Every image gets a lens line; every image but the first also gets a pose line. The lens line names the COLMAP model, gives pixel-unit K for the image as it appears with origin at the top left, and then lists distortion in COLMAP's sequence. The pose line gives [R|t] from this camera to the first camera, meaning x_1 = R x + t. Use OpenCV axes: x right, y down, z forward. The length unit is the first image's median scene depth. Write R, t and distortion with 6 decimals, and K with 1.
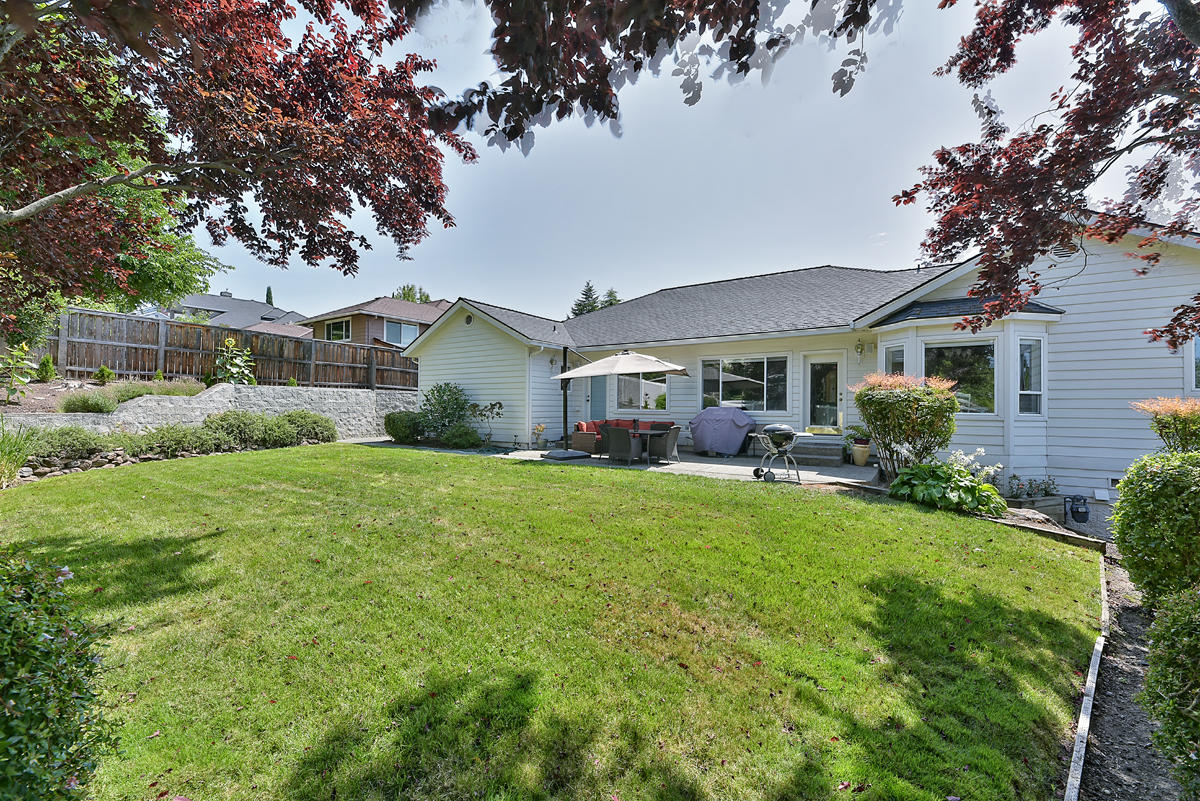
lens RADIAL K [[483.5, 0, 598.9], [0, 483.5, 401.9], [0, 0, 1]] dist [-0.001590, -0.000539]
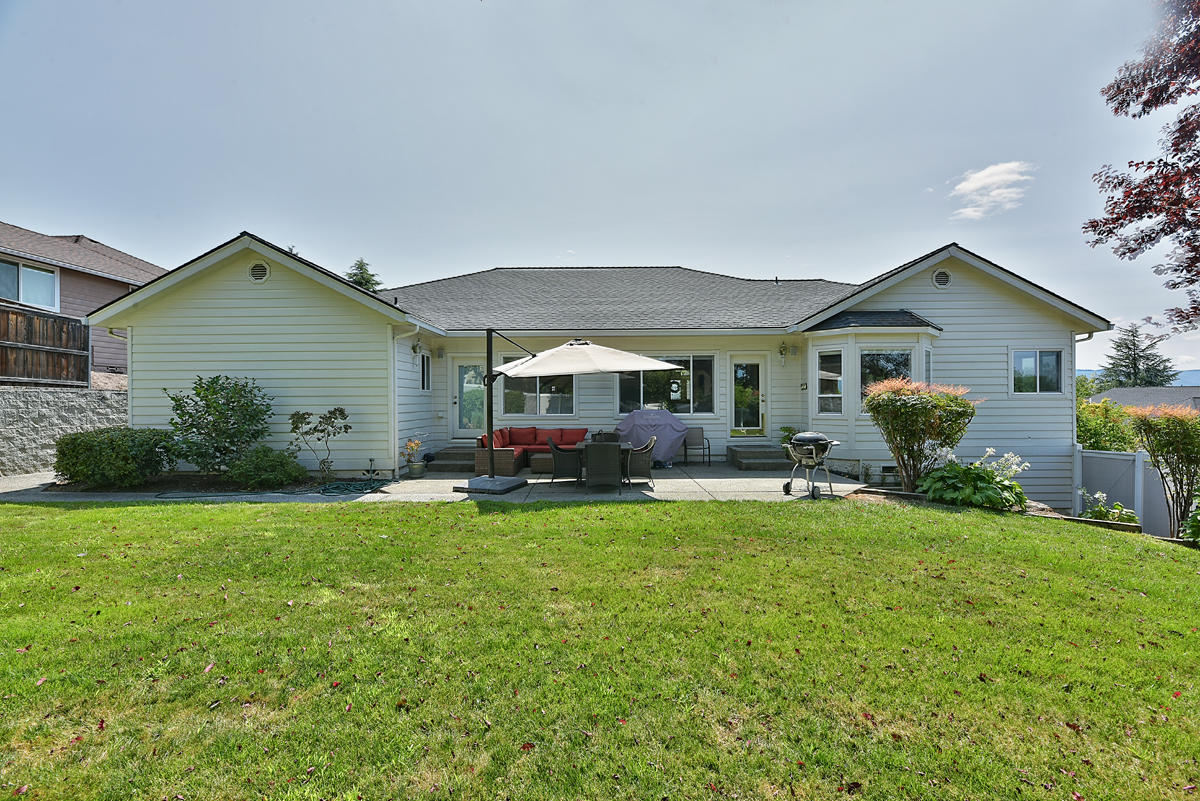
lens RADIAL K [[483.5, 0, 598.9], [0, 483.5, 401.9], [0, 0, 1]] dist [-0.001590, -0.000539]
pose [[0.839185, -0.003803, 0.543832, -0.277410], [0.004733, 0.999989, -0.000310, -0.006154], [-0.543825, 0.002834, 0.839194, 0.303538]]
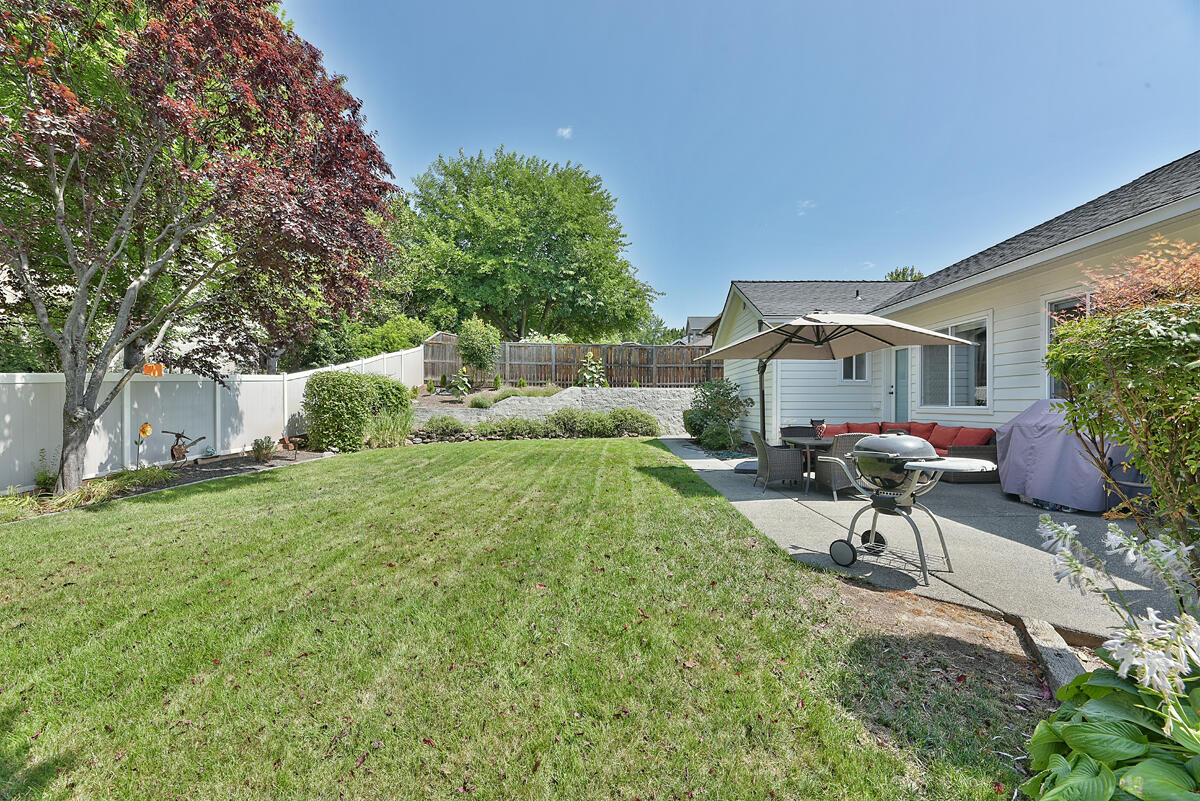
lens RADIAL K [[483.5, 0, 598.9], [0, 483.5, 401.9], [0, 0, 1]] dist [-0.001590, -0.000539]
pose [[0.538060, -0.007020, -0.842877, 0.374639], [0.005810, 0.999972, -0.004620, 0.009521], [0.842887, -0.002412, 0.538086, 0.355702]]
